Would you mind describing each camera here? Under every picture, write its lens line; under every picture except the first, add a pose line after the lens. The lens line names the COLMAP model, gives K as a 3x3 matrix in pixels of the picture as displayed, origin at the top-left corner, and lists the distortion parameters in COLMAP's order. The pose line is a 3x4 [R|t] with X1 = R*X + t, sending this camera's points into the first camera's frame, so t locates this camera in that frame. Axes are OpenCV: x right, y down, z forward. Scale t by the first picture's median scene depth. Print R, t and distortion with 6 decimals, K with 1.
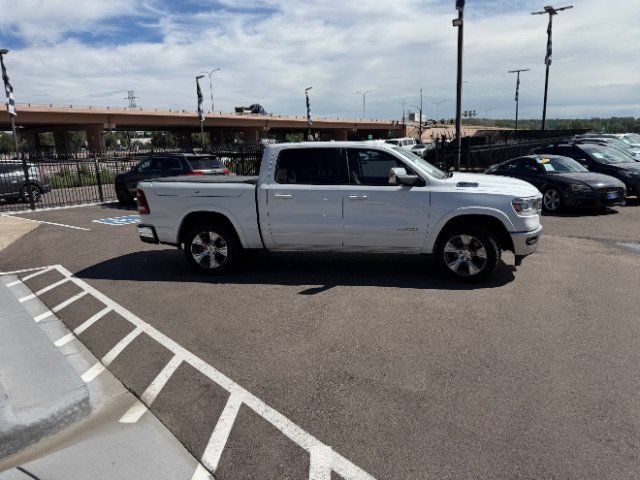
lens RADIAL K [[452.8, 0, 326.4], [0, 452.8, 242.3], [0, 0, 1]] dist [0.027296, -0.036773]
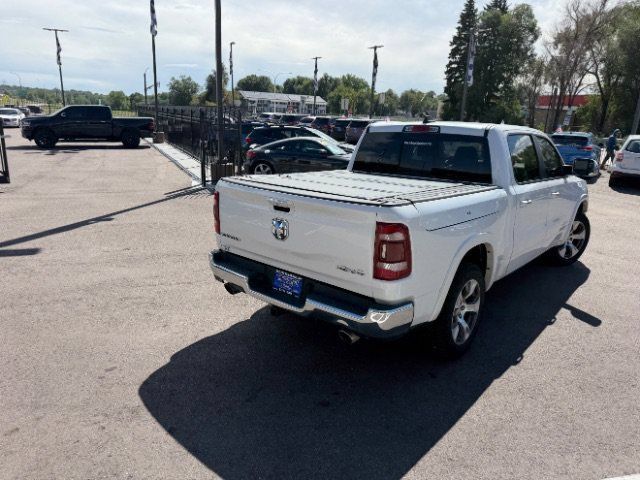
lens RADIAL K [[452.8, 0, 317.4], [0, 452.8, 237.1], [0, 0, 1]] dist [0.027296, -0.036773]
pose [[0.511861, -0.170857, 0.841906, -0.796955], [0.128916, 0.984202, 0.121356, -0.163626], [-0.849340, 0.046418, 0.525801, 0.838767]]
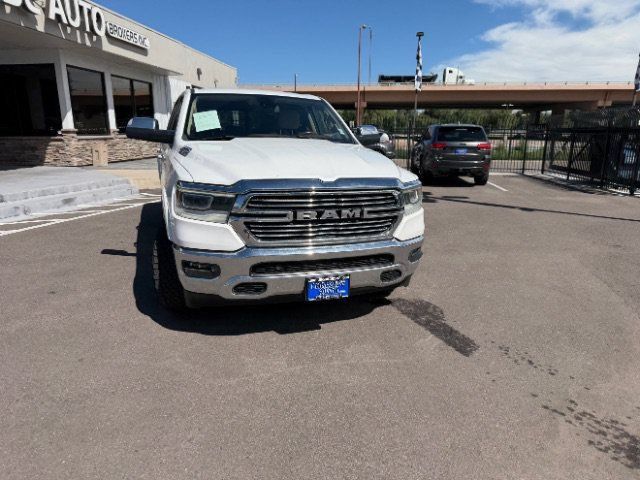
lens RADIAL K [[452.8, 0, 318.1], [0, 452.8, 243.7], [0, 0, 1]] dist [0.027296, -0.036773]
pose [[0.493416, 0.242169, -0.835401, 0.826203], [-0.205883, 0.965682, 0.158334, -0.123499], [0.845075, 0.093870, 0.526342, 0.739213]]
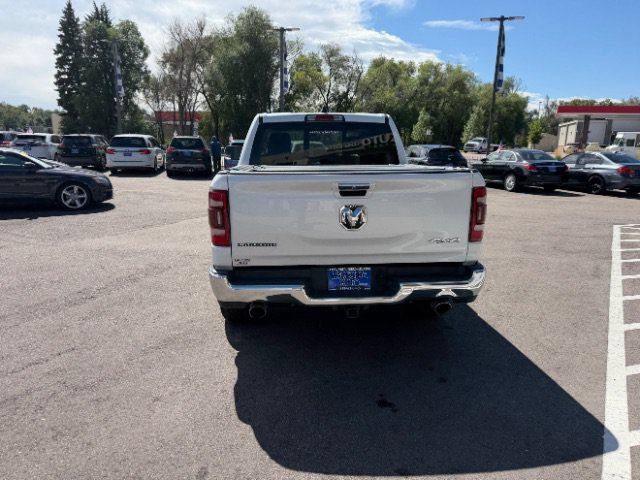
lens RADIAL K [[452.8, 0, 317.2], [0, 452.8, 242.8], [0, 0, 1]] dist [0.027296, -0.036773]
pose [[-0.253957, -0.179416, 0.950429, -0.811761], [0.197530, 0.952314, 0.232552, -0.202217], [-0.946830, 0.246796, -0.206407, 1.260628]]
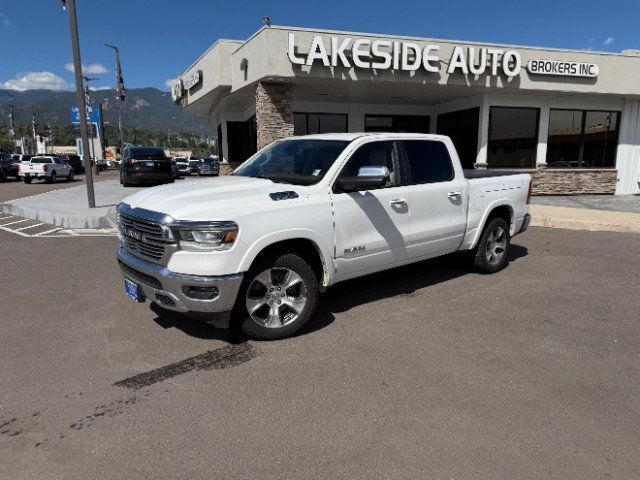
lens RADIAL K [[452.8, 0, 322.6], [0, 452.8, 239.7], [0, 0, 1]] dist [0.027296, -0.036773]
pose [[-0.622835, 0.165409, -0.764667, 0.753221], [-0.152699, 0.932895, 0.326174, -0.309390], [0.767307, 0.319916, -0.555782, 1.510446]]
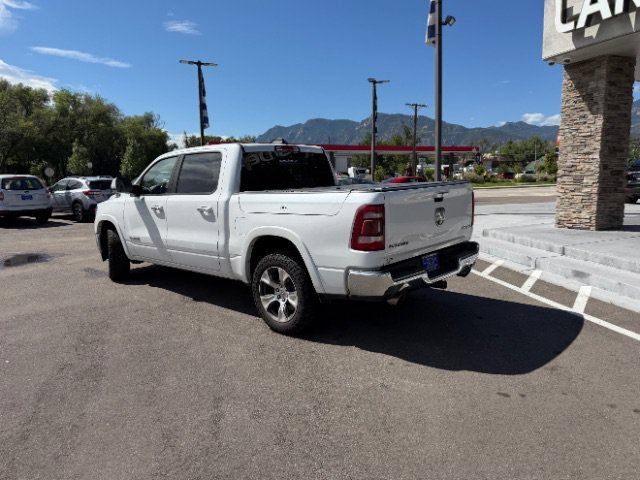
lens RADIAL K [[452.8, 0, 316.7], [0, 452.8, 237.7], [0, 0, 1]] dist [0.027296, -0.036773]
pose [[-0.842802, -0.026863, 0.537552, -0.594602], [0.157147, 0.942952, 0.293506, -0.298943], [-0.514771, 0.331842, -0.790501, 1.719544]]
